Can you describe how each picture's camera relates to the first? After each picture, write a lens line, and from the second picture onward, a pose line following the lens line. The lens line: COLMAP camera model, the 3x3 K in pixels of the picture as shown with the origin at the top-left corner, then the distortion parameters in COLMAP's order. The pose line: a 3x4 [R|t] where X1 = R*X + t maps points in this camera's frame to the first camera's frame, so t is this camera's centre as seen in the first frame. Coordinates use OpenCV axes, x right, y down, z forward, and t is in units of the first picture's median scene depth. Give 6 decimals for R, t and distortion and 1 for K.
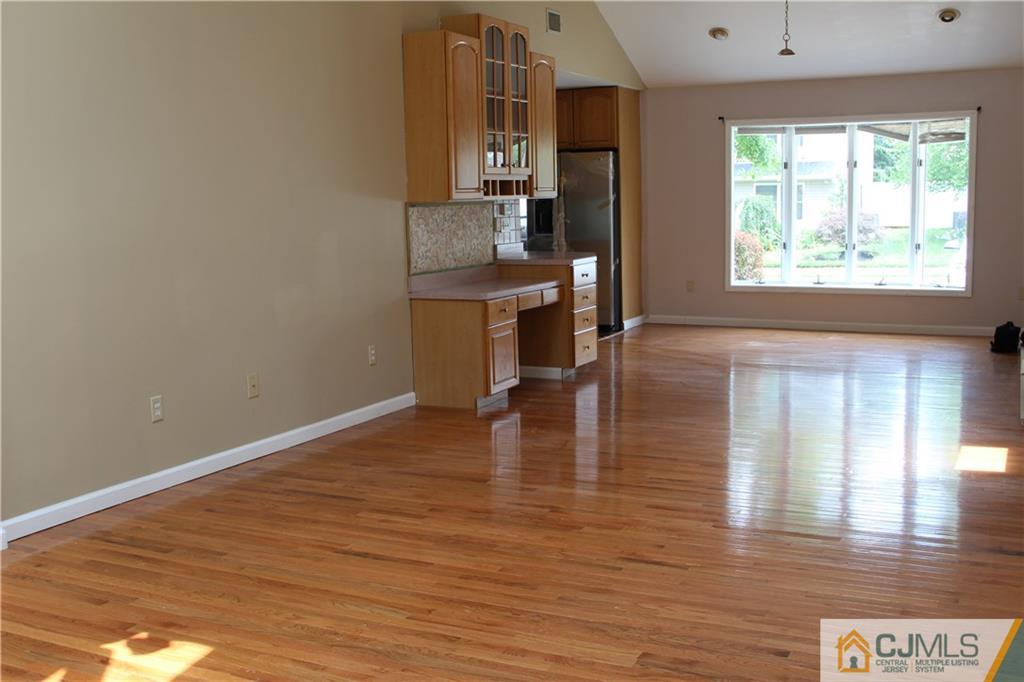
lens RADIAL K [[1096.5, 0, 520.2], [0, 1096.5, 337.9], [0, 0, 1]] dist [-0.071849, 0.000000]
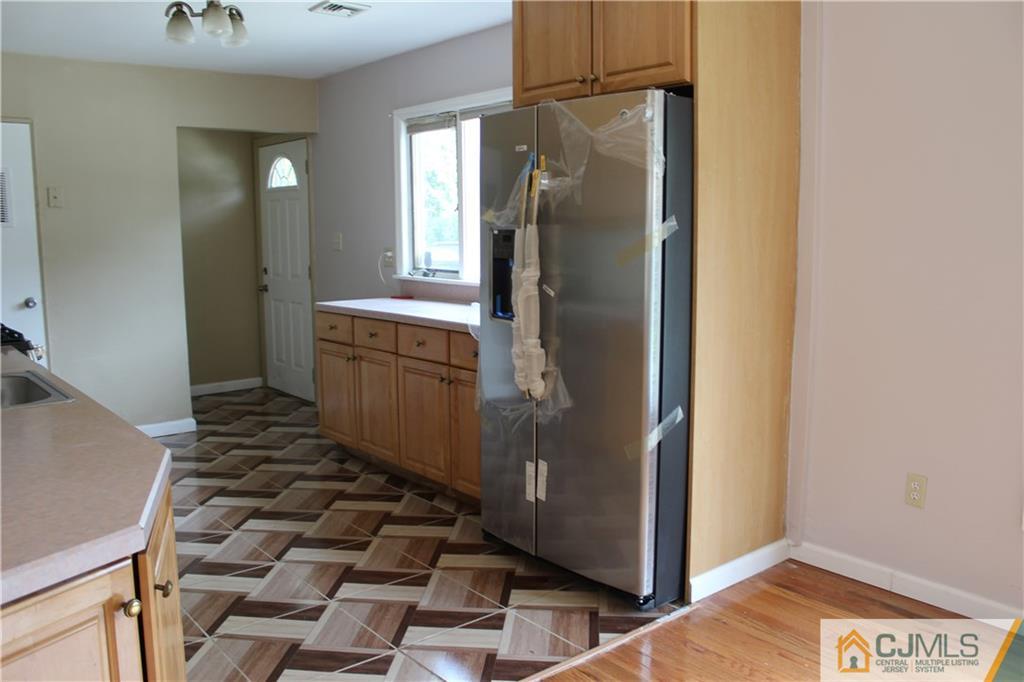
lens RADIAL K [[856.4, 0, 510.3], [0, 856.4, 344.6], [0, 0, 1]] dist [-0.152655, 0.122503]
pose [[0.905342, 0.075533, -0.417913, 0.214127], [-0.068931, 0.997143, 0.030894, -0.136638], [0.419052, 0.000837, 0.907962, 1.039529]]
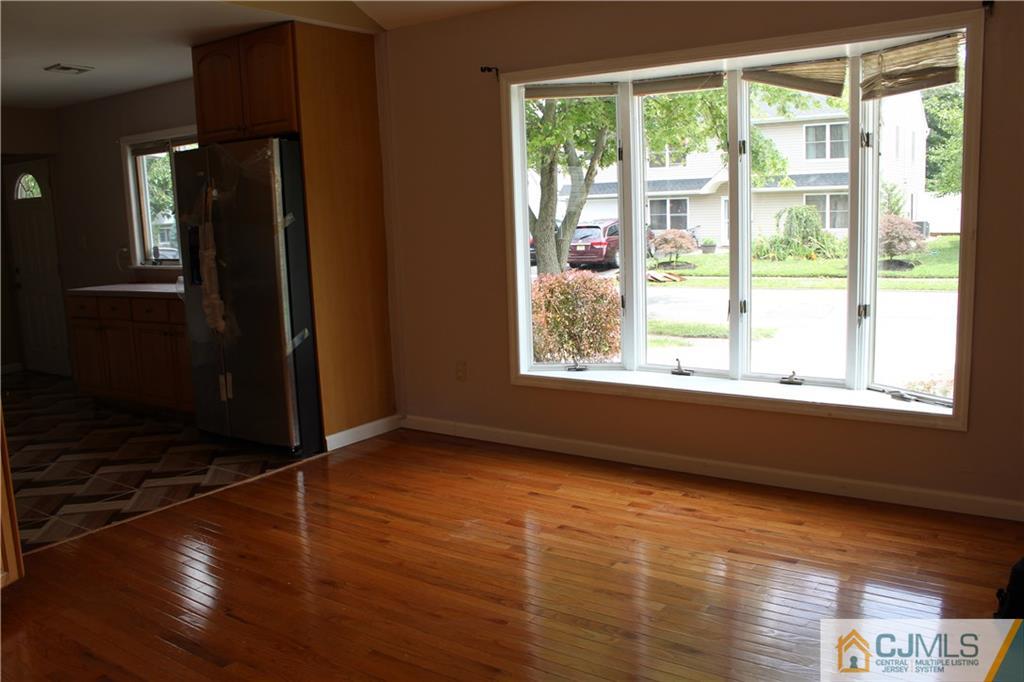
lens RADIAL K [[856.4, 0, 514.5], [0, 856.4, 345.3], [0, 0, 1]] dist [-0.152655, 0.122503]
pose [[0.986798, 0.008487, -0.161733, 0.376505], [-0.003287, 0.999470, 0.032396, -0.110884], [0.161922, -0.031436, 0.986303, 0.828075]]
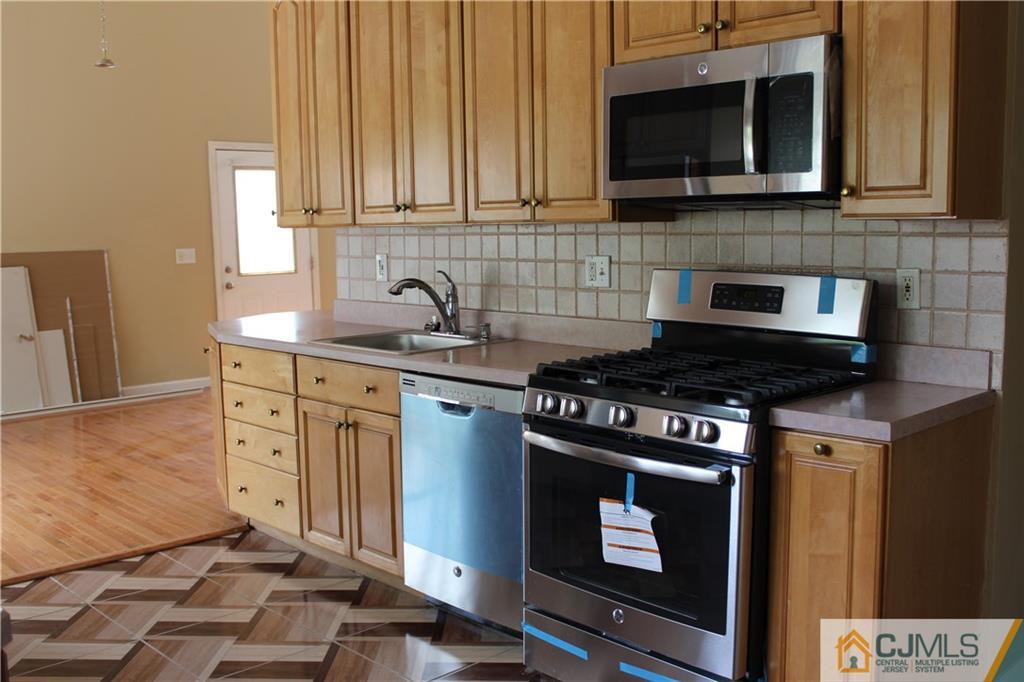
lens RADIAL K [[1004.9, 0, 513.6], [0, 1004.9, 343.8], [0, 0, 1]] dist [-0.089738, 0.000000]
pose [[-0.935592, -0.009913, 0.352944, -0.321437], [0.075527, 0.970850, 0.227476, -0.205214], [-0.344911, 0.239481, -0.907571, 1.667526]]
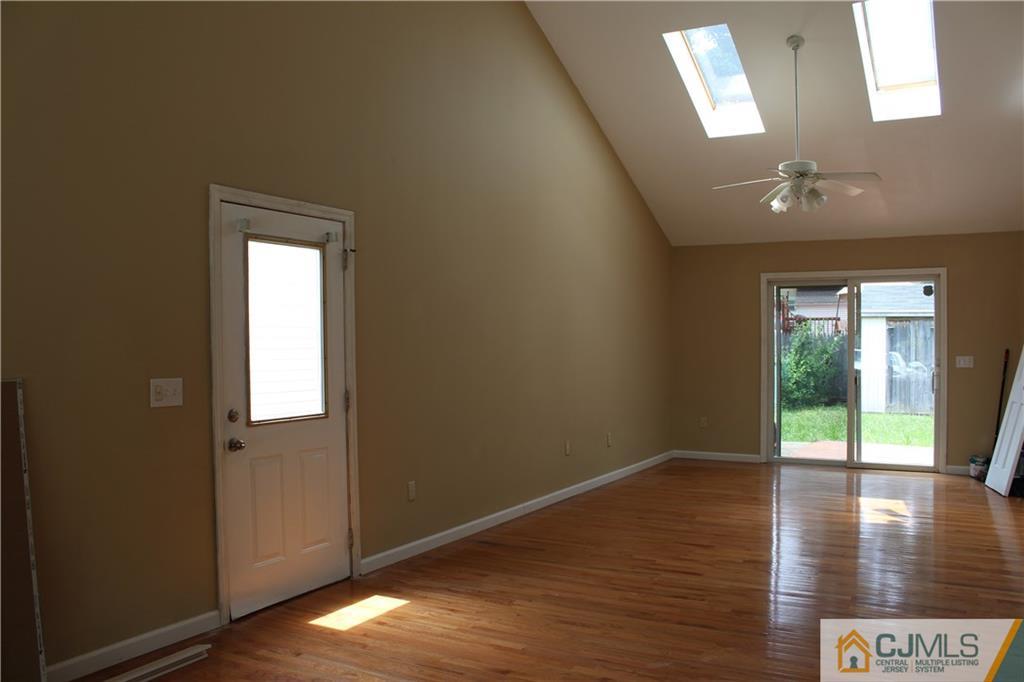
lens RADIAL K [[856.4, 0, 511.7], [0, 856.4, 341.8], [0, 0, 1]] dist [-0.152655, 0.122503]
pose [[-0.998023, 0.016386, 0.060675, 0.173017], [0.024044, 0.991519, 0.127720, -0.163618], [-0.058068, 0.128927, -0.989953, 1.241568]]
